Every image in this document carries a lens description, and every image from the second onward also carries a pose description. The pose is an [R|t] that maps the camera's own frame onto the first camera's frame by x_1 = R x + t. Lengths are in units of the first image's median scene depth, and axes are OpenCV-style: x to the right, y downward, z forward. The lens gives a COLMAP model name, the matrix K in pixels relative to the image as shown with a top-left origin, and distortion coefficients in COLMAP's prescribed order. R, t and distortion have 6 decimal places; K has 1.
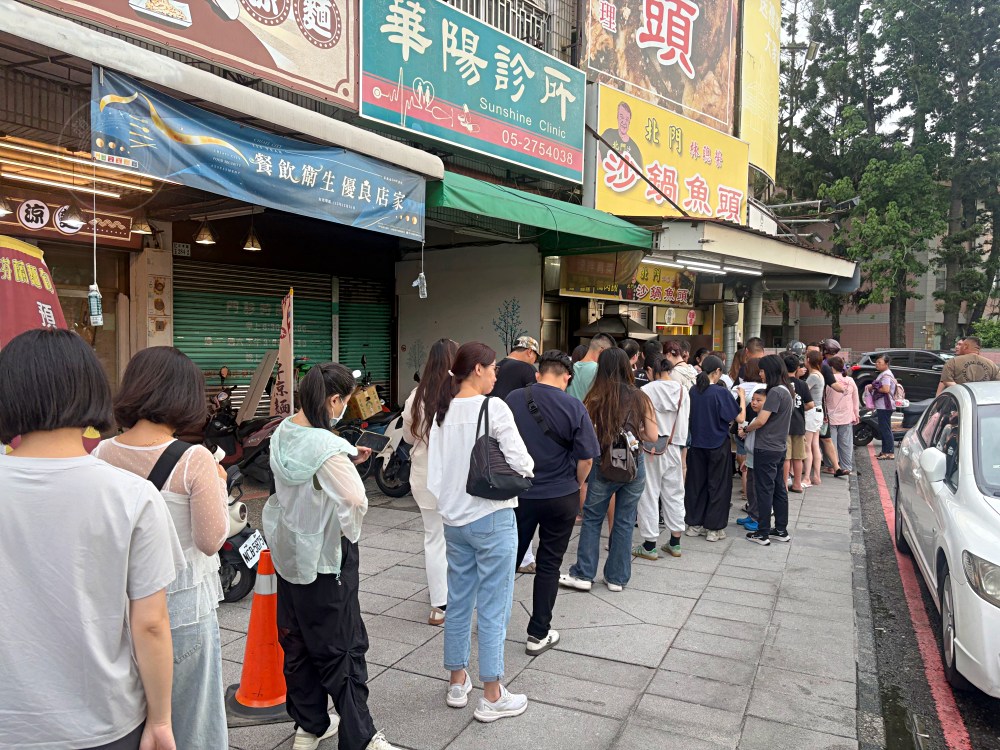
lens RADIAL K [[772.0, 0, 503.3], [0, 772.0, 394.6], [0, 0, 1]] dist [0.049212, -0.048481]
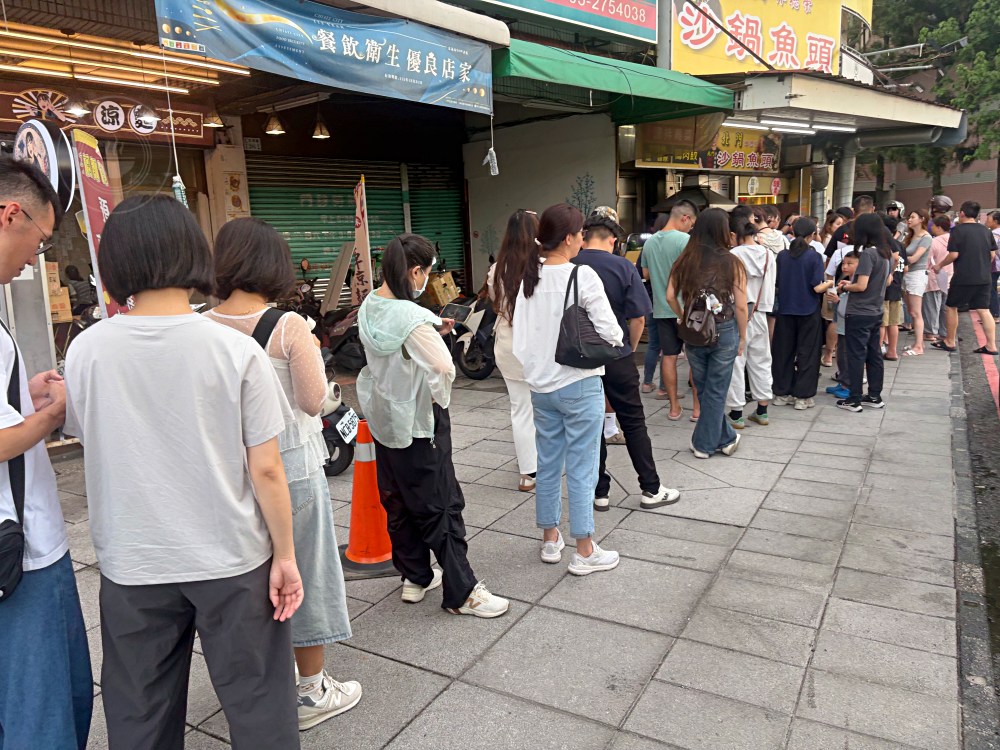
lens RADIAL K [[772.0, 0, 503.3], [0, 772.0, 394.6], [0, 0, 1]] dist [0.049212, -0.048481]
pose [[0.994296, -0.037242, -0.099941, -0.006091], [0.050519, 0.989721, 0.133789, 0.019284], [0.093932, -0.138074, 0.985958, -0.001471]]
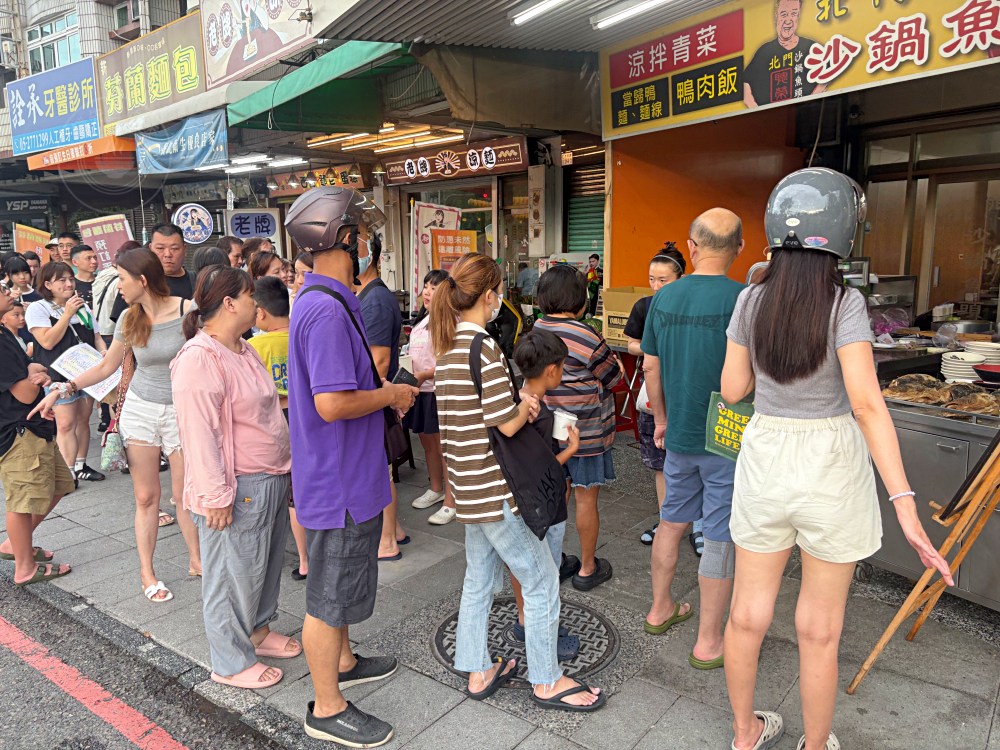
lens RADIAL K [[772.0, 0, 503.3], [0, 772.0, 394.6], [0, 0, 1]] dist [0.049212, -0.048481]
pose [[-0.241892, 0.167121, -0.955803, 0.941033], [-0.048541, 0.981738, 0.183940, -0.079463], [0.969088, 0.090889, -0.229363, 1.607342]]
